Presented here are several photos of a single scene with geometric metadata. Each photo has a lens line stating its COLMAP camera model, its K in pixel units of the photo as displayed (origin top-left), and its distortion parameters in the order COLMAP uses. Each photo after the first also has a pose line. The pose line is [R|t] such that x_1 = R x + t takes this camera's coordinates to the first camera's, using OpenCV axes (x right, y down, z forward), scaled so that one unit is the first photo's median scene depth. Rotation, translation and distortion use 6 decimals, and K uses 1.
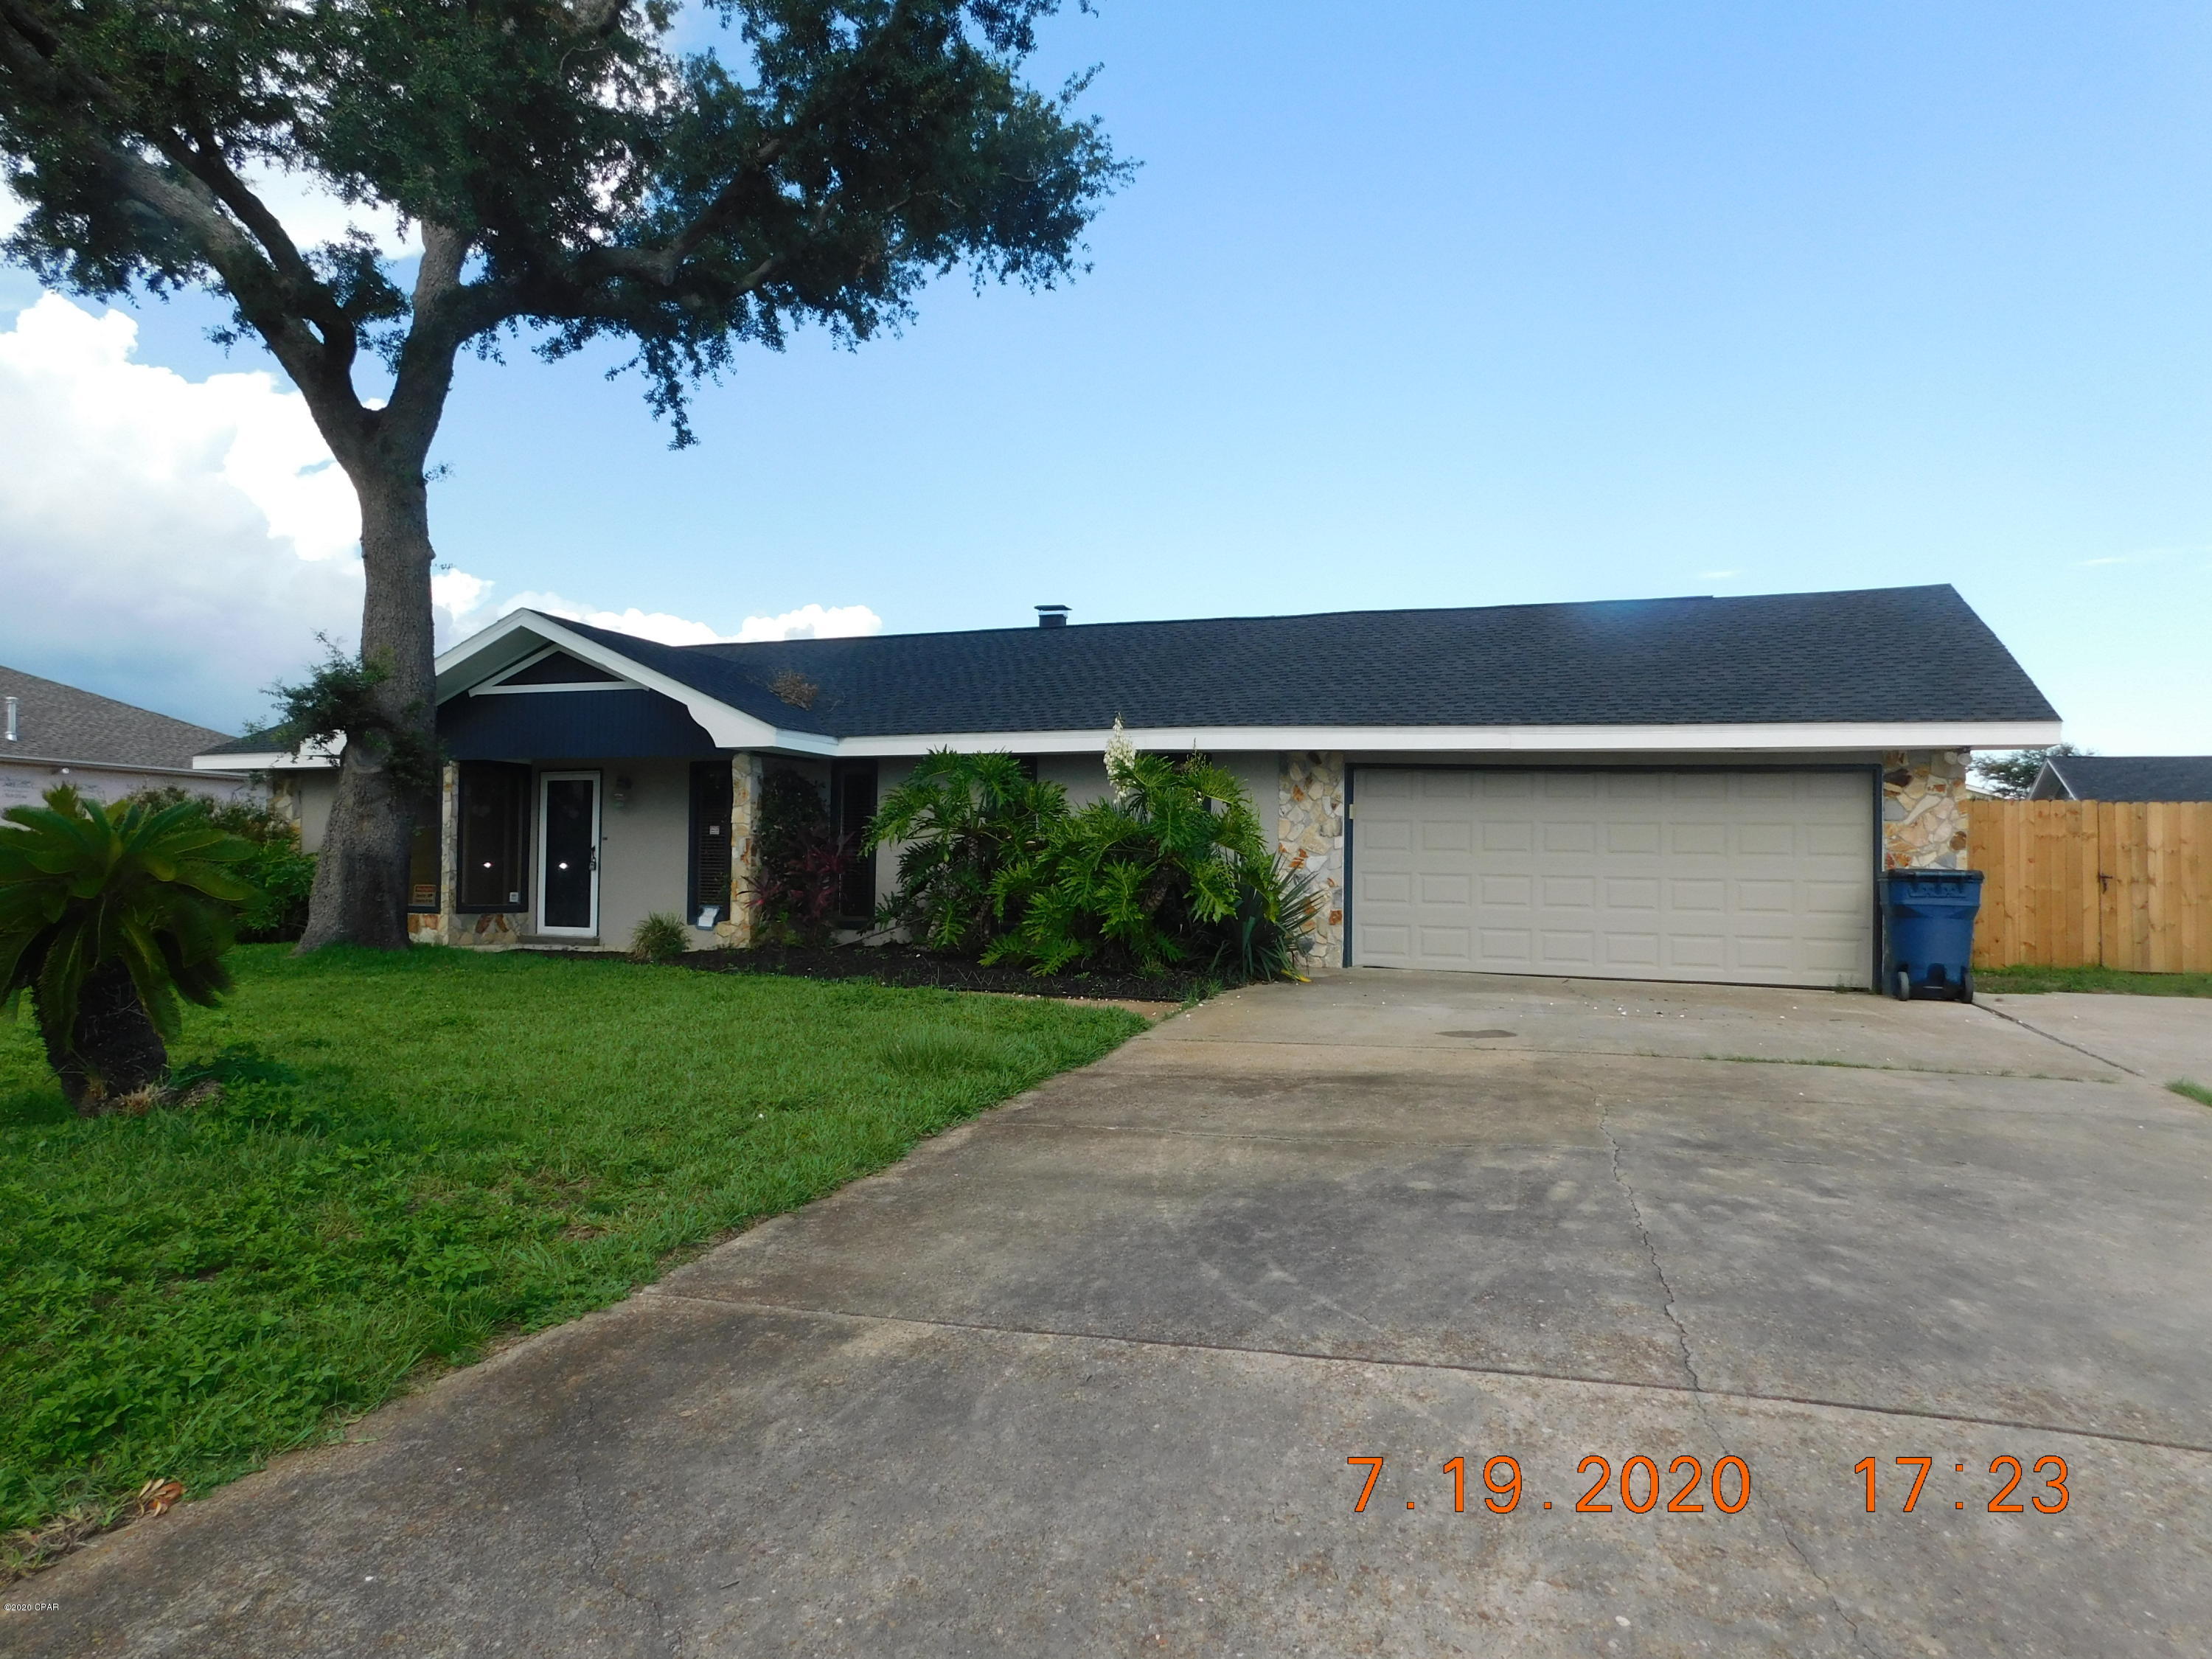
lens RADIAL K [[1471.2, 0, 1112.6], [0, 1471.2, 826.6], [0, 0, 1]] dist [-0.049734, 0.021233]
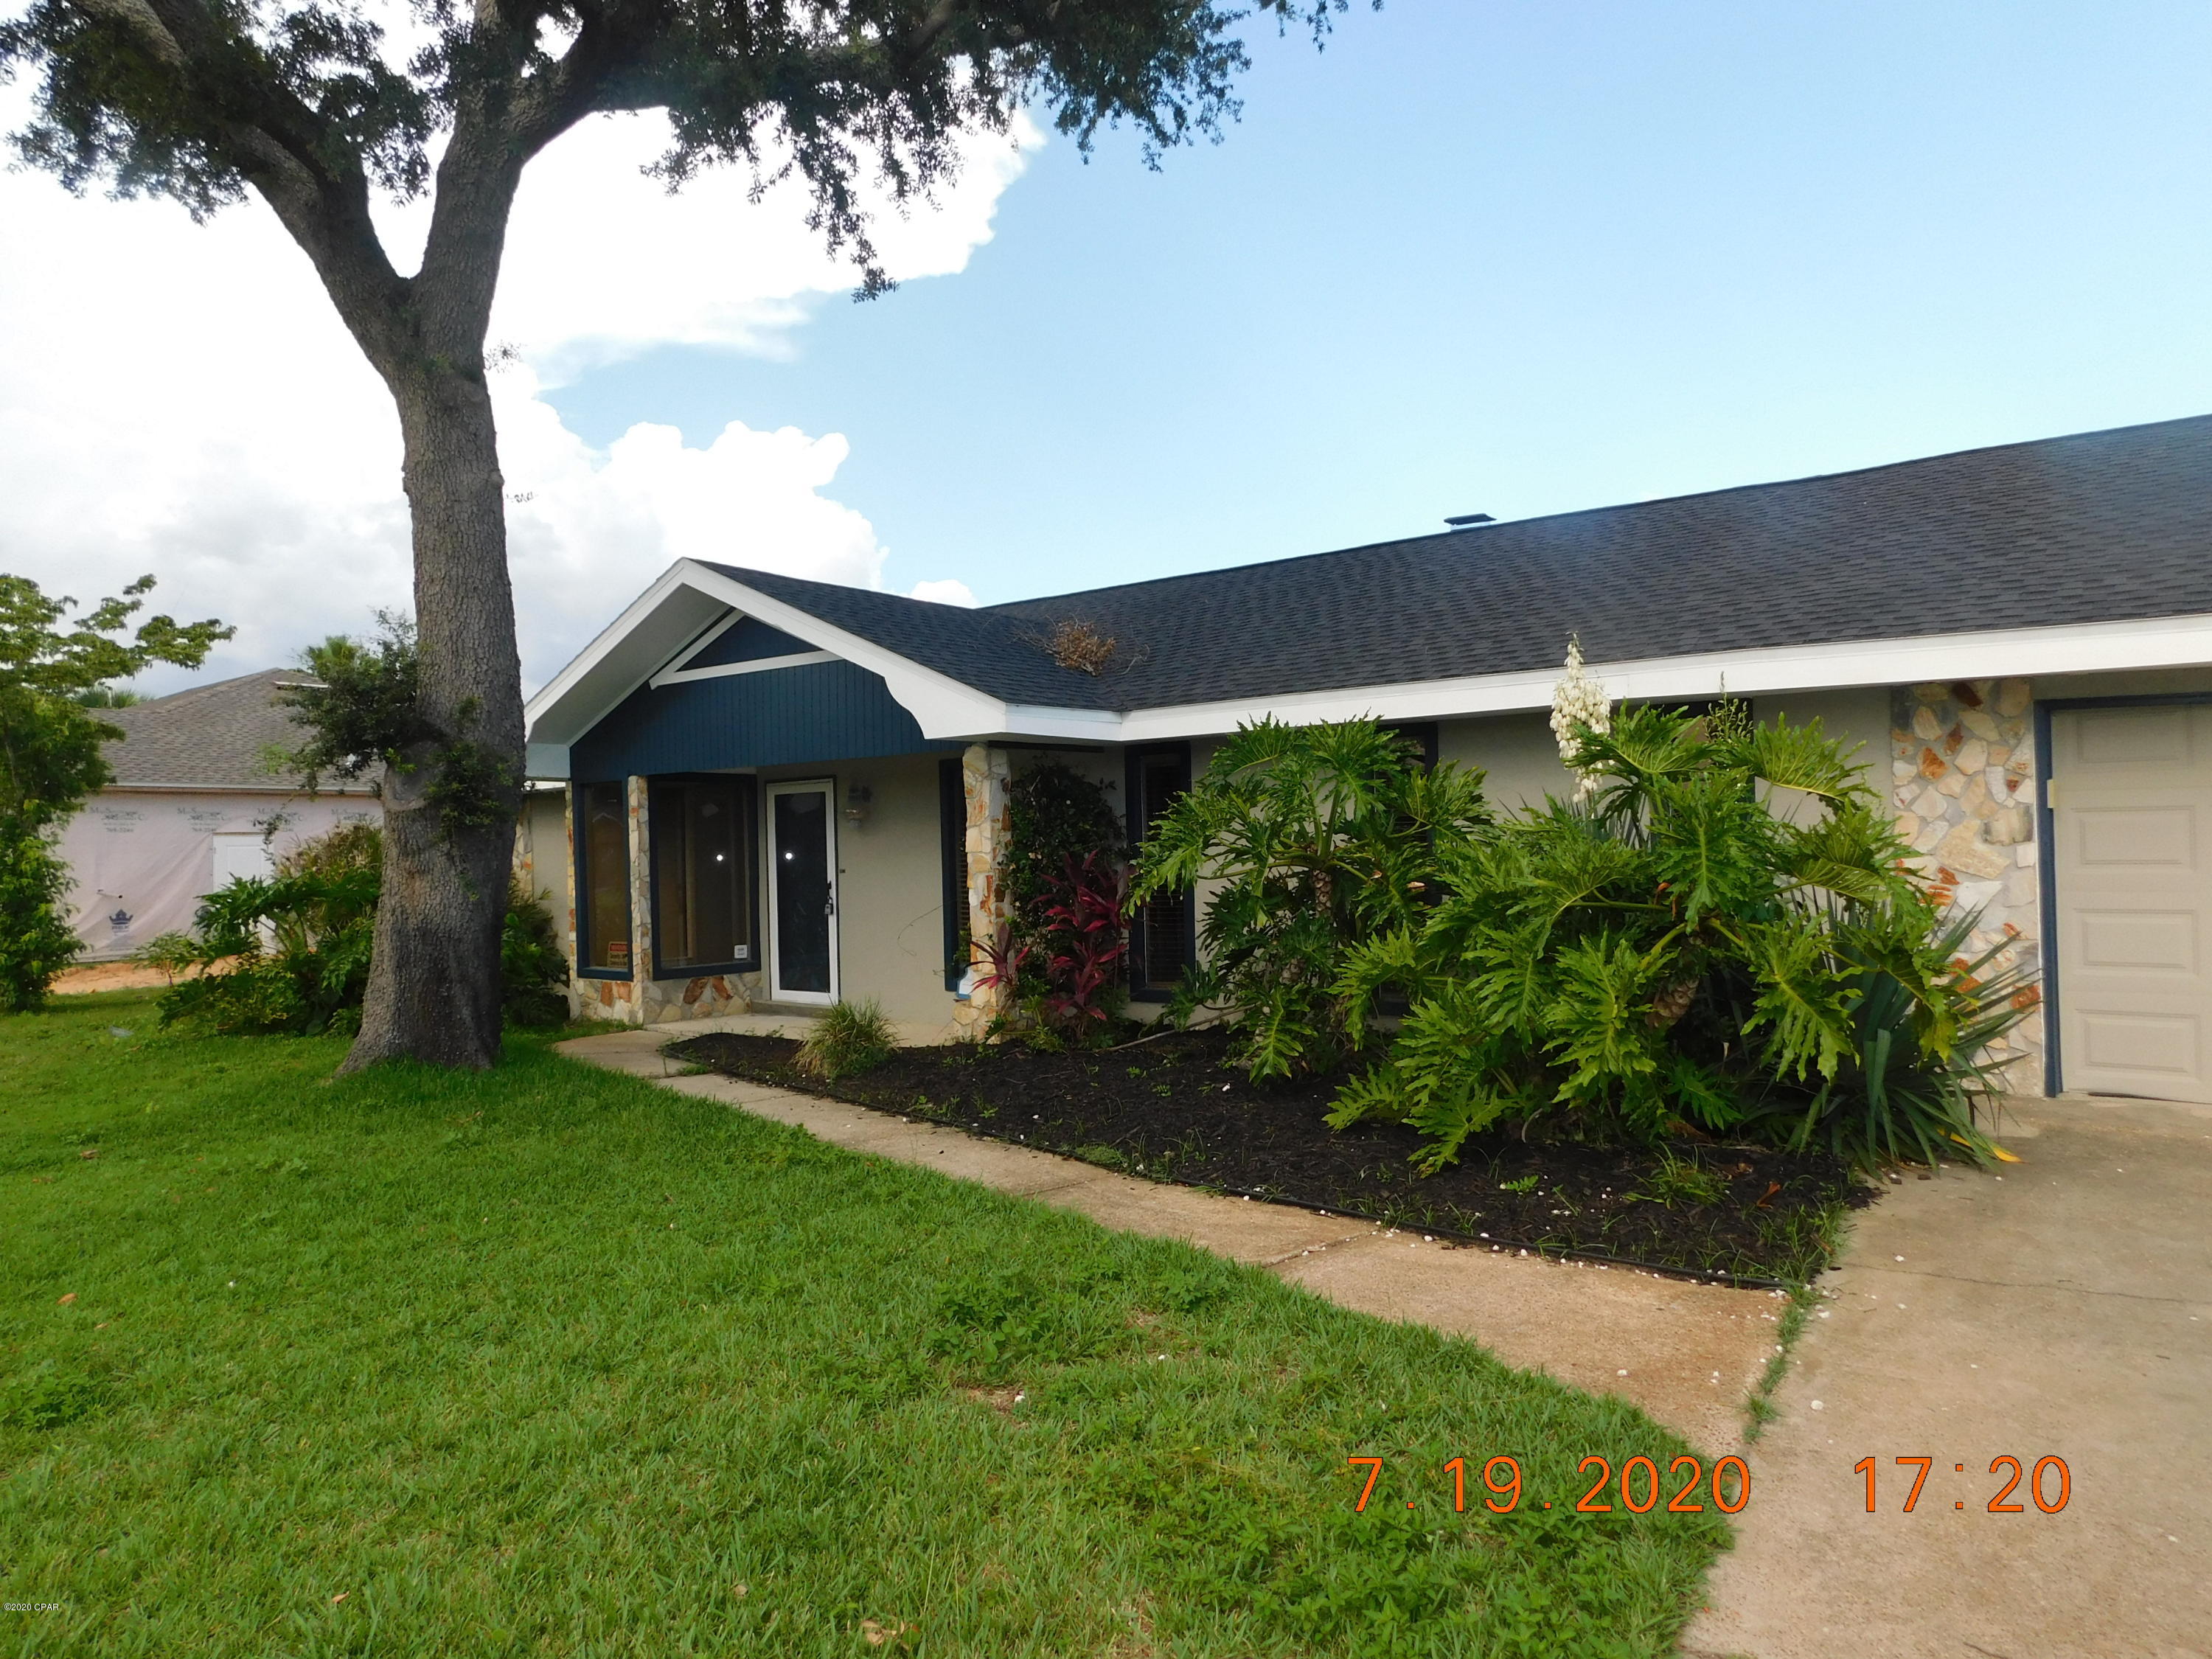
lens RADIAL K [[1471.2, 0, 1113.3], [0, 1471.2, 800.1], [0, 0, 1]] dist [-0.049734, 0.021233]
pose [[0.954075, -0.046176, -0.295989, -0.001233], [0.046904, 0.998889, -0.004645, -0.020746], [0.295874, -0.009451, 0.955180, 0.412726]]
